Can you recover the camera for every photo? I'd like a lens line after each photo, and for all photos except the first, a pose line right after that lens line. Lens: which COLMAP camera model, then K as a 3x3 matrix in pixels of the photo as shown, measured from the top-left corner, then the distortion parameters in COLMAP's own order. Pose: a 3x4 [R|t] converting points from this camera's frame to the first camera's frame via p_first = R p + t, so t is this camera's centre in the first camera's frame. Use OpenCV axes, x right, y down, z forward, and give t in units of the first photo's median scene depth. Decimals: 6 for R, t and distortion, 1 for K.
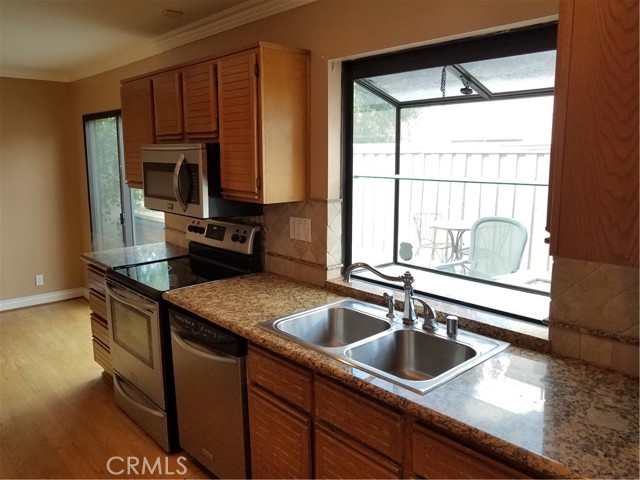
lens RADIAL K [[495.1, 0, 317.4], [0, 495.1, 240.7], [0, 0, 1]] dist [-0.001394, -0.011096]
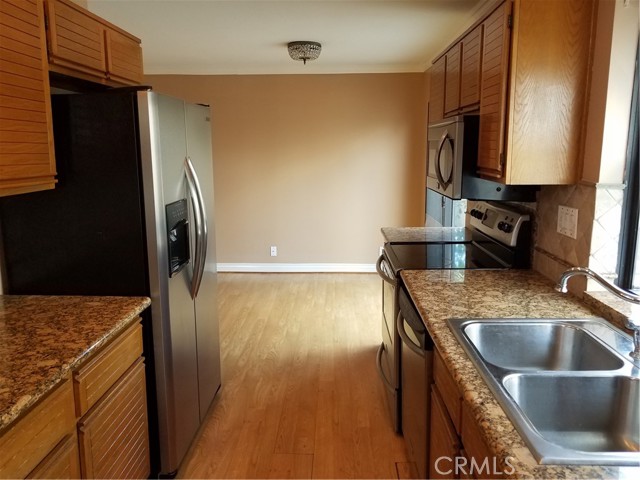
lens RADIAL K [[495.1, 0, 319.5], [0, 495.1, 240.4], [0, 0, 1]] dist [-0.001394, -0.011096]
pose [[0.706403, 0.126857, -0.696349, 0.247433], [-0.117255, 0.991188, 0.061622, 0.004208], [0.698030, 0.038120, 0.715053, 0.176178]]
